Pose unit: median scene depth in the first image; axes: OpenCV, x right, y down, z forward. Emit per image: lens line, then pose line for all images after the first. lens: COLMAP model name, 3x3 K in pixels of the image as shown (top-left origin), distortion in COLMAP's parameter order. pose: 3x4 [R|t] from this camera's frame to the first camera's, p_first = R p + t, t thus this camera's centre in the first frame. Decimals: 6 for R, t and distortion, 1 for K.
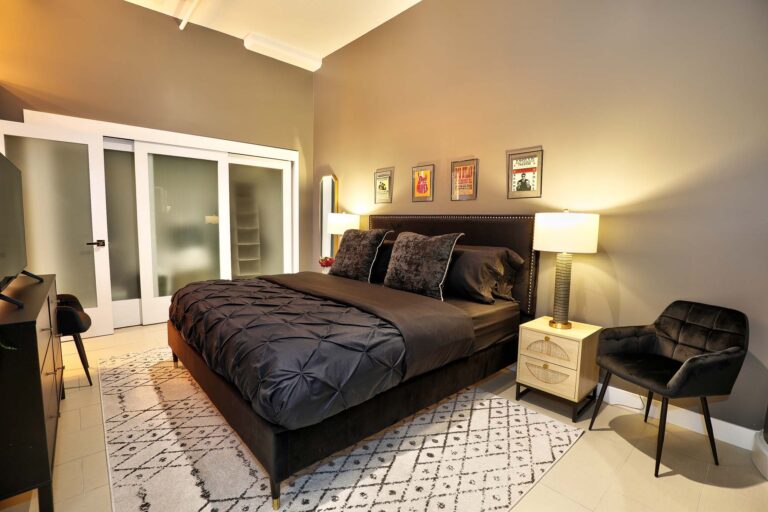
lens RADIAL K [[359.2, 0, 384.0], [0, 359.2, 256.0], [0, 0, 1]] dist [-0.032217, 0.000534]
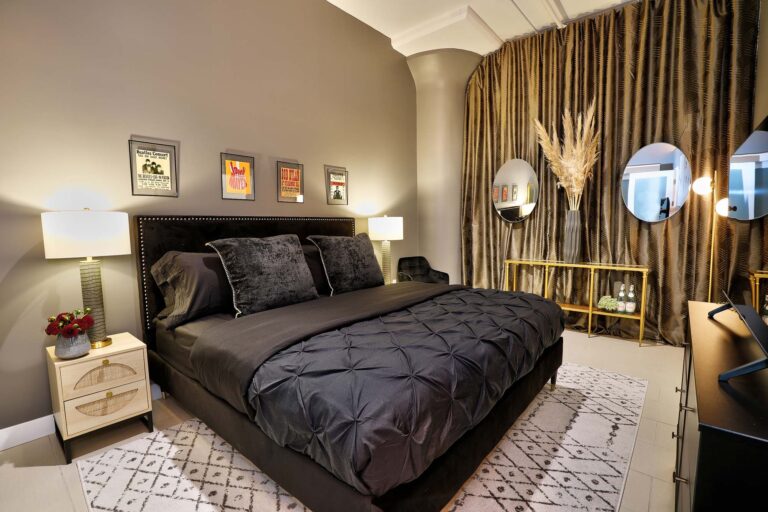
lens RADIAL K [[352.1, 0, 385.3], [0, 352.1, 258.8], [0, 0, 1]] dist [-0.035668, 0.006994]
pose [[-0.153278, -0.119302, 0.980955, -0.965250], [0.093826, 0.986444, 0.134630, -0.128166], [-0.983719, 0.112675, -0.140006, 1.069041]]
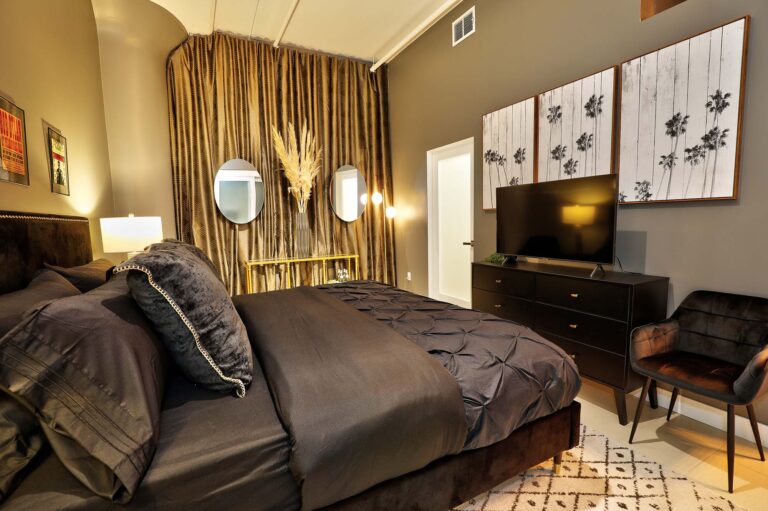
lens RADIAL K [[352.1, 0, 385.3], [0, 352.1, 258.3], [0, 0, 1]] dist [-0.035668, 0.006994]
pose [[-0.972231, -0.028510, 0.232280, -0.459188], [0.018023, 0.980482, 0.195782, -0.164560], [-0.233328, 0.194532, -0.952741, 1.609537]]
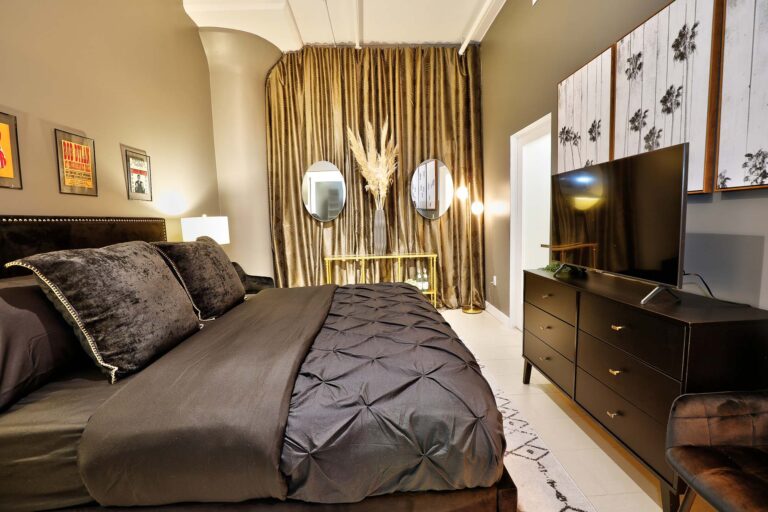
lens RADIAL K [[352.1, 0, 385.3], [0, 352.1, 258.8], [0, 0, 1]] dist [-0.035668, 0.006994]
pose [[-0.781075, -0.070503, 0.620444, -0.748390], [0.063605, 0.979455, 0.191370, -0.149911], [-0.621189, 0.188938, -0.760544, 1.380566]]
